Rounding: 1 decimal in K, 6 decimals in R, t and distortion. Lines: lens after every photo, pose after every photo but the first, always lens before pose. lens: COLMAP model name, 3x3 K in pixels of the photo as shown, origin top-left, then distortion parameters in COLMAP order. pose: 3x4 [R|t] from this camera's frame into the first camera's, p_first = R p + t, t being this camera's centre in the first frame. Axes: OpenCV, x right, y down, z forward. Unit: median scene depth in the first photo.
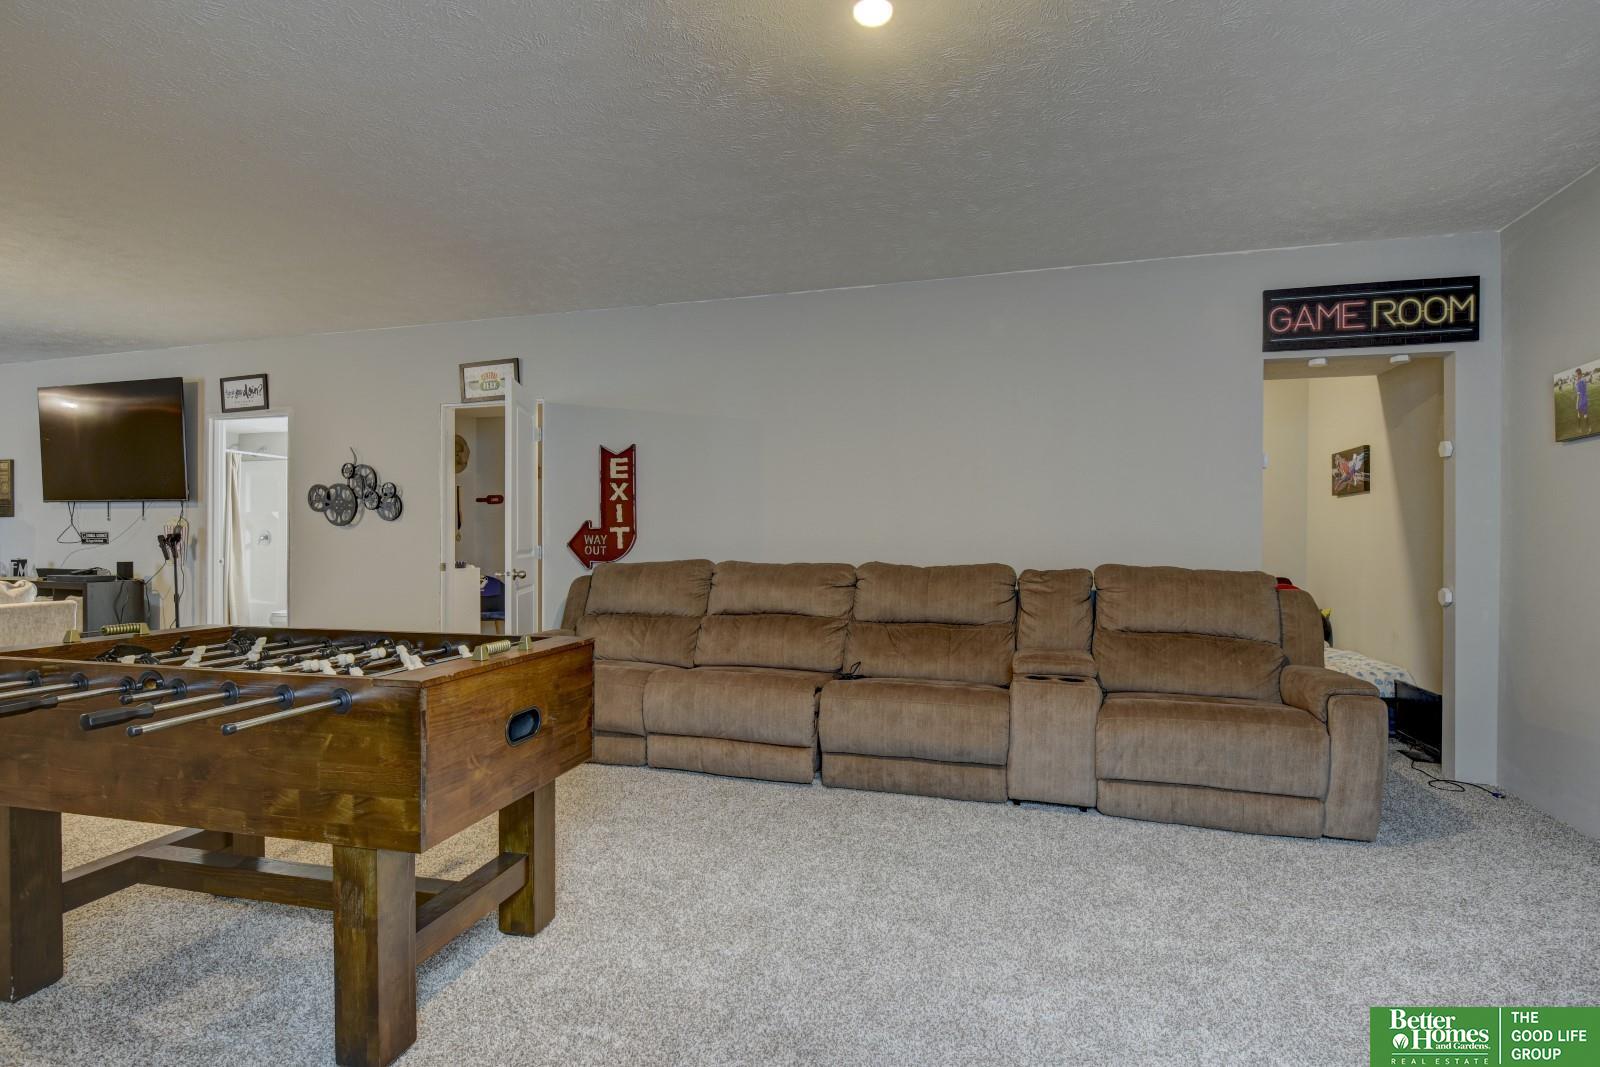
lens RADIAL K [[774.6, 0, 808.2], [0, 774.6, 540.2], [0, 0, 1]] dist [0.003222, -0.002742]
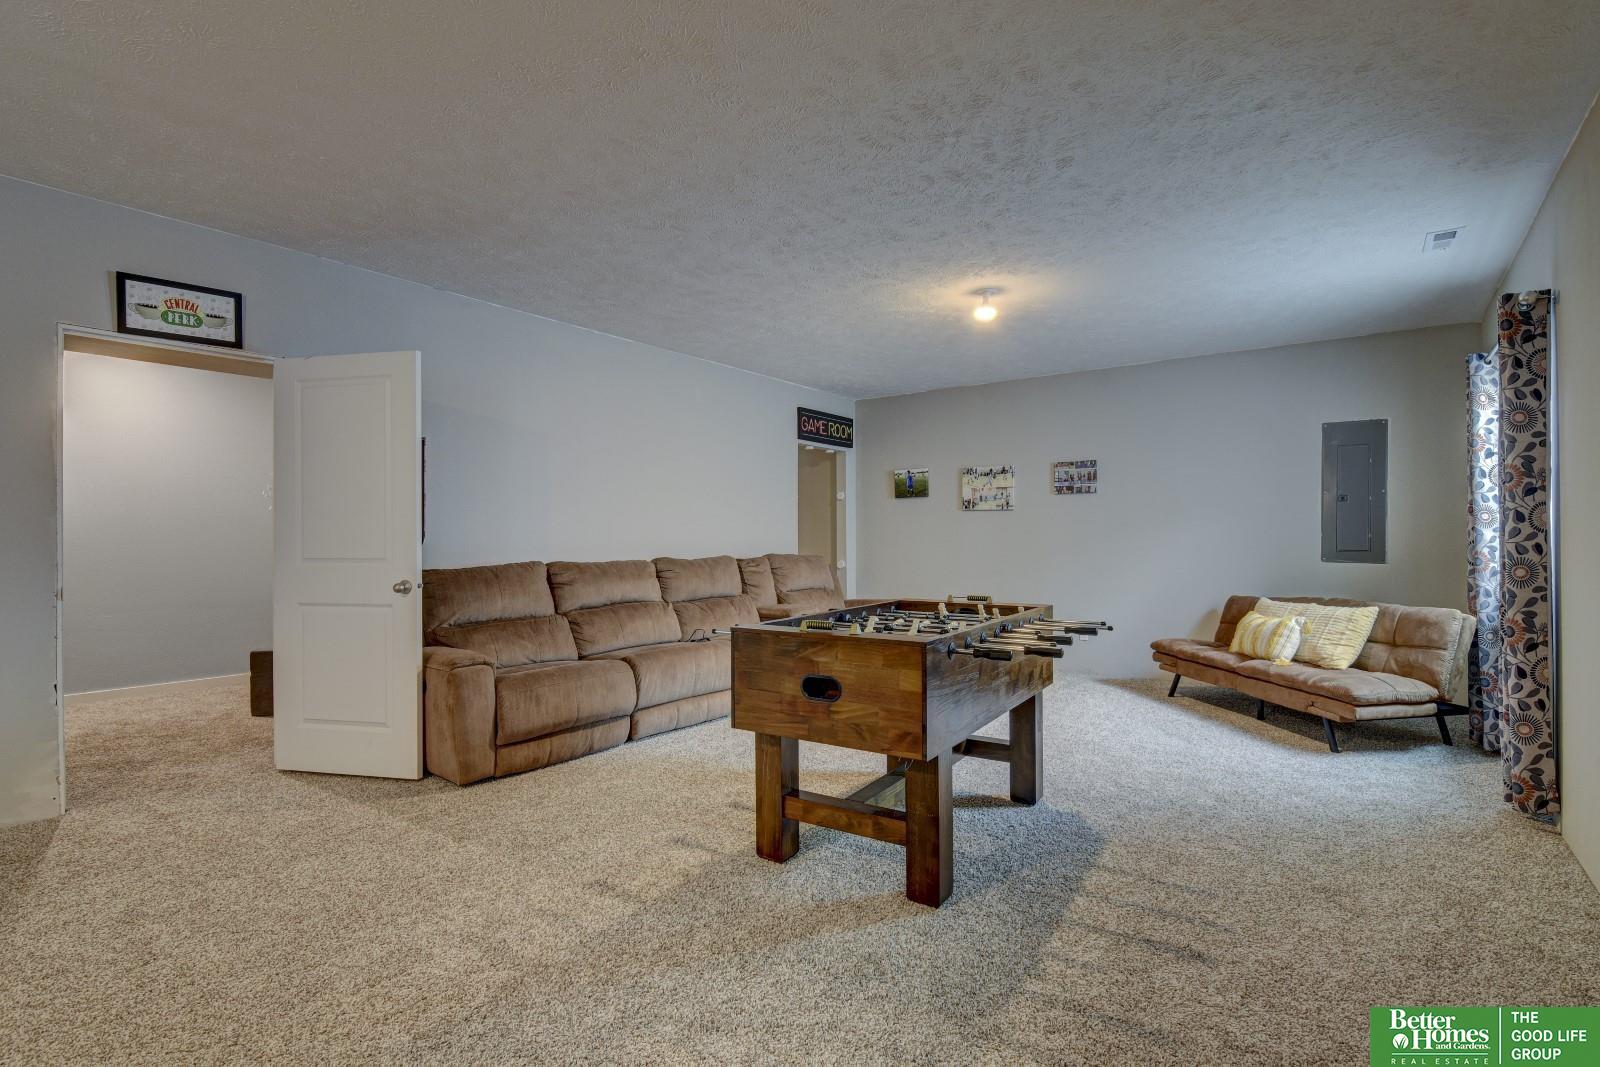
lens RADIAL K [[774.6, 0, 815.2], [0, 774.6, 534.8], [0, 0, 1]] dist [0.003222, -0.002742]
pose [[0.329604, -0.003173, 0.944114, -1.161822], [0.004608, 0.999988, 0.001752, -0.014051], [-0.944108, 0.003773, 0.329615, 0.343615]]
